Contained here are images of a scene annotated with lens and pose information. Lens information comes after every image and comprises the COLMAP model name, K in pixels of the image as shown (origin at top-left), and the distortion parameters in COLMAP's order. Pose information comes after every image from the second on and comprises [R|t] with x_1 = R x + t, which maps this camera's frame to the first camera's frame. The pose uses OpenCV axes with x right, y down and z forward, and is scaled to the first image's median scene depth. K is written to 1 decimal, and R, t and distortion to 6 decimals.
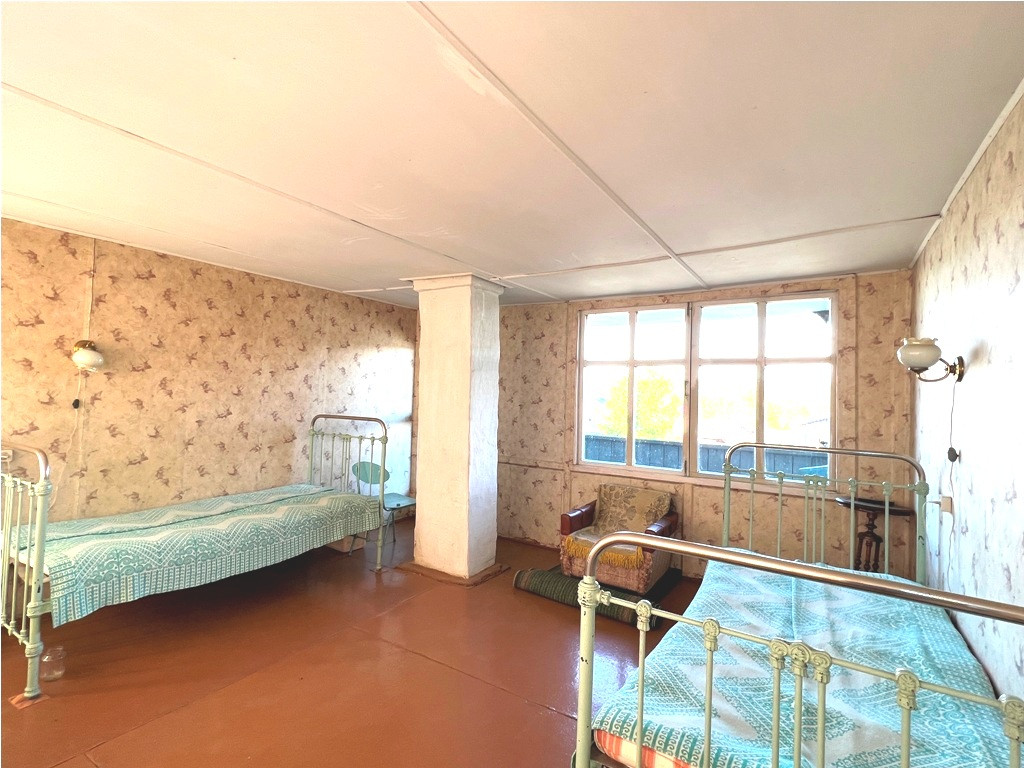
lens RADIAL K [[479.0, 0, 513.1], [0, 479.0, 382.3], [0, 0, 1]] dist [-0.001575, -0.000123]
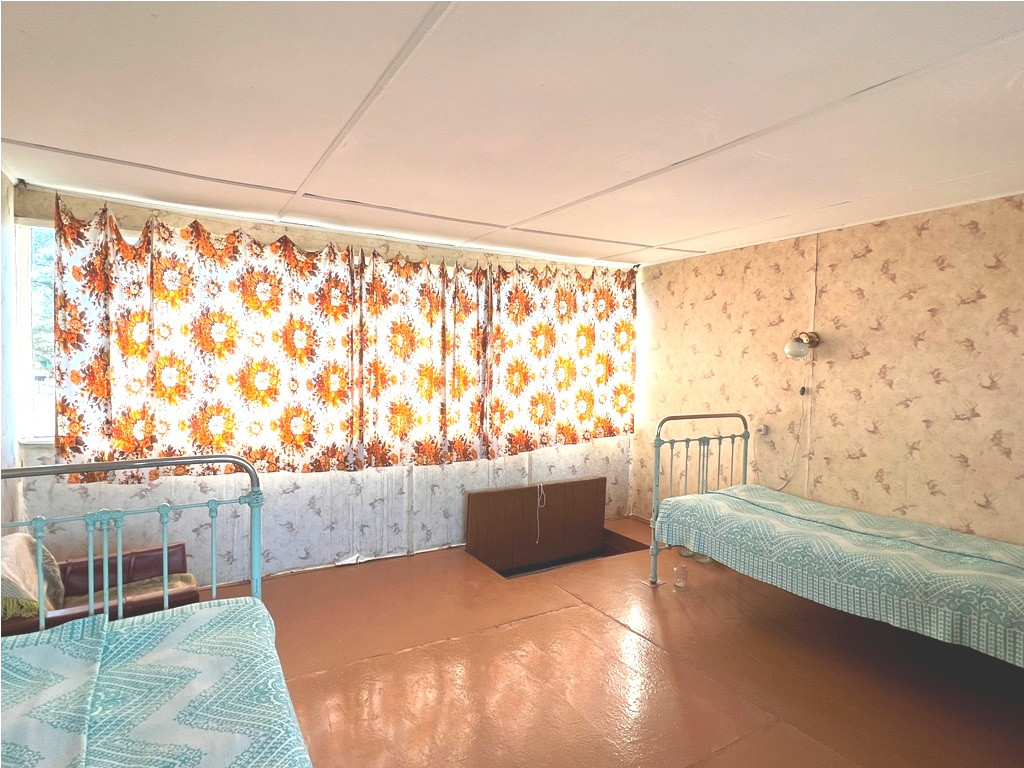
lens RADIAL K [[568.1, 0, 512.6], [0, 568.1, 381.7], [0, 0, 1]] dist [0.000424, 0.000070]
pose [[-0.434751, -0.008836, -0.900508, 0.477603], [-0.011512, 0.999925, -0.004253, 0.032339], [0.900477, 0.008518, -0.434820, 0.851004]]
